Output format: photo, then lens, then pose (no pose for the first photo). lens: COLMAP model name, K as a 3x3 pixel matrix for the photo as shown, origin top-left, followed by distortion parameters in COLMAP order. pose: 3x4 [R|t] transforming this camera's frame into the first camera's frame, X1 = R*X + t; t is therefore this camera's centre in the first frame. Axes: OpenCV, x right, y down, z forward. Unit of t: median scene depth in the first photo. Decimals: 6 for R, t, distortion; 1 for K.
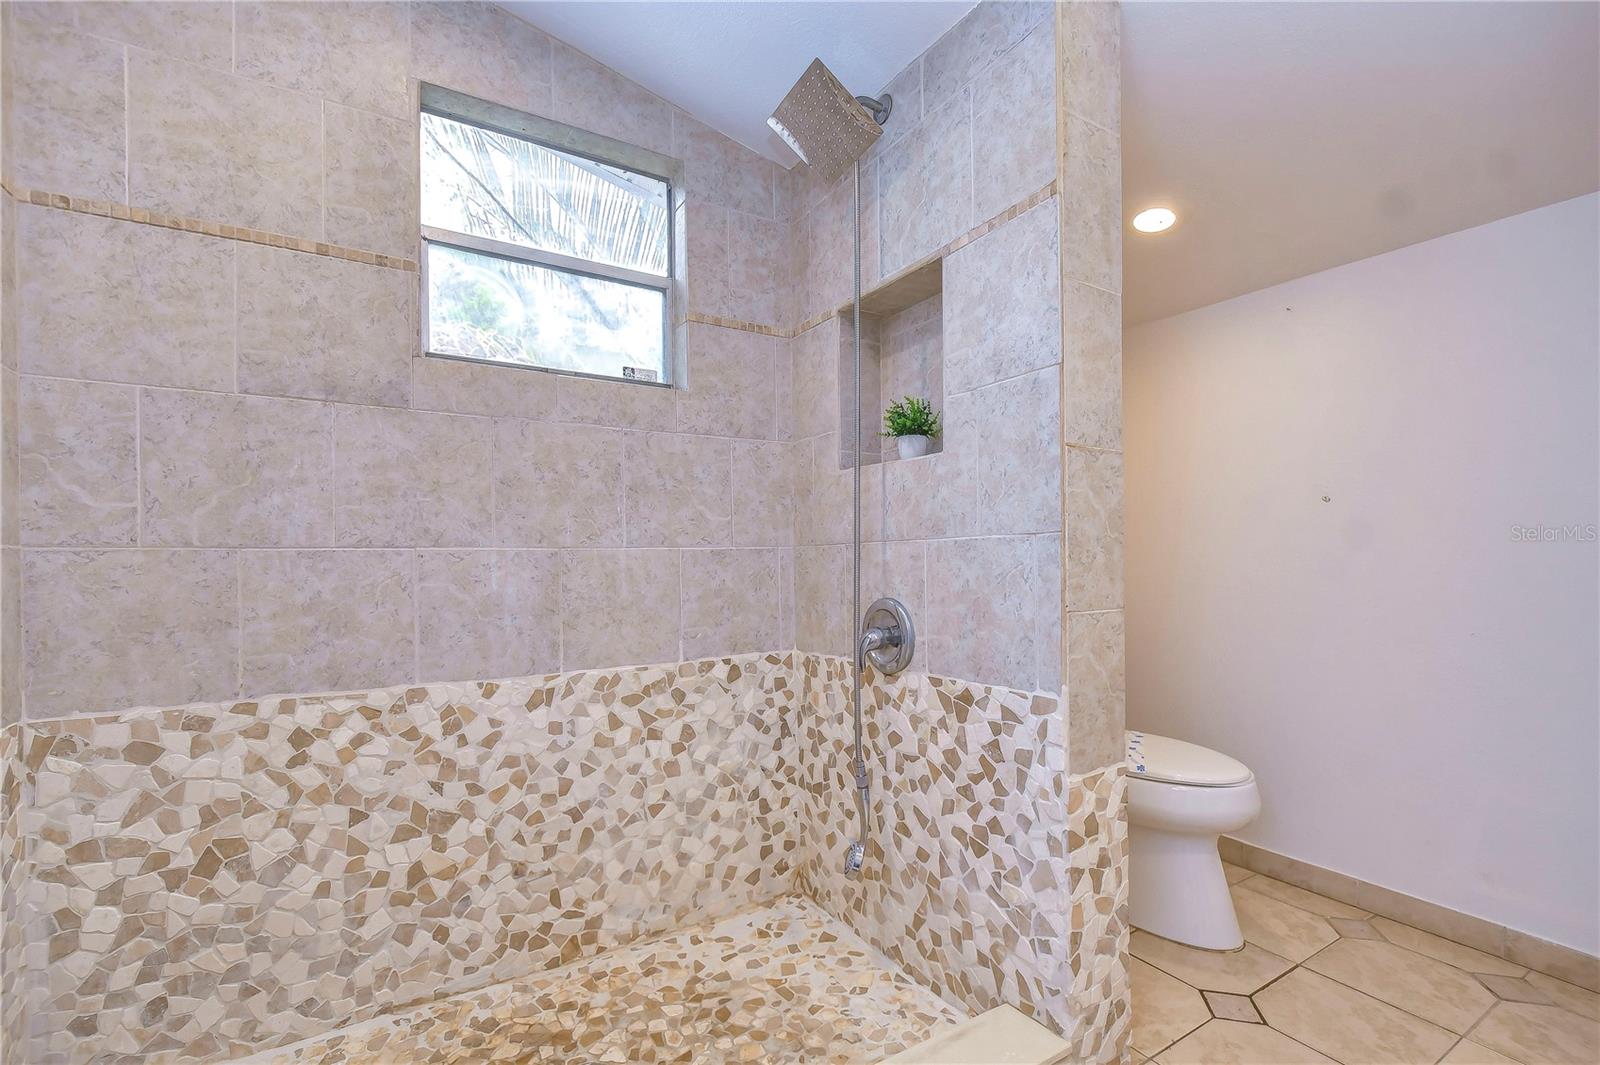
lens RADIAL K [[702.0, 0, 801.7], [0, 702.0, 538.6], [0, 0, 1]] dist [0.008175, -0.006684]
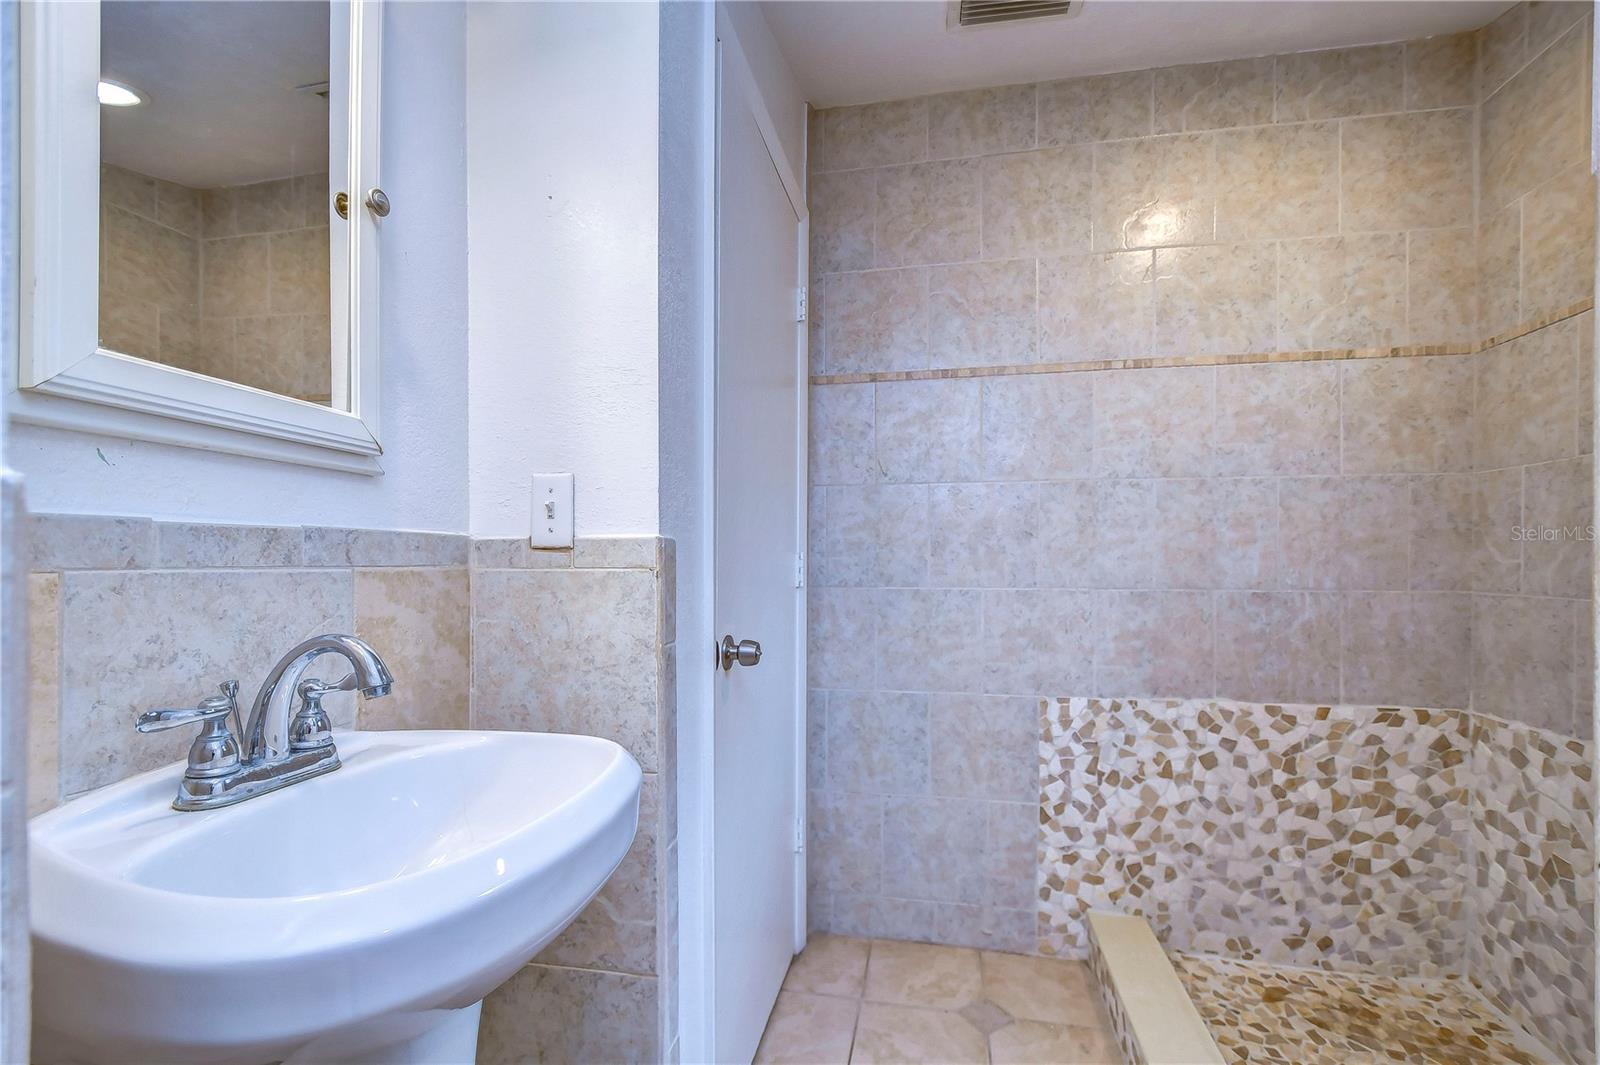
lens RADIAL K [[702.0, 0, 802.0], [0, 702.0, 571.5], [0, 0, 1]] dist [0.008175, -0.006684]
pose [[-0.685404, 0.000508, -0.728163, 0.852459], [-0.002511, 0.999992, 0.003062, -0.029631], [0.728159, 0.003927, -0.685397, 0.925897]]
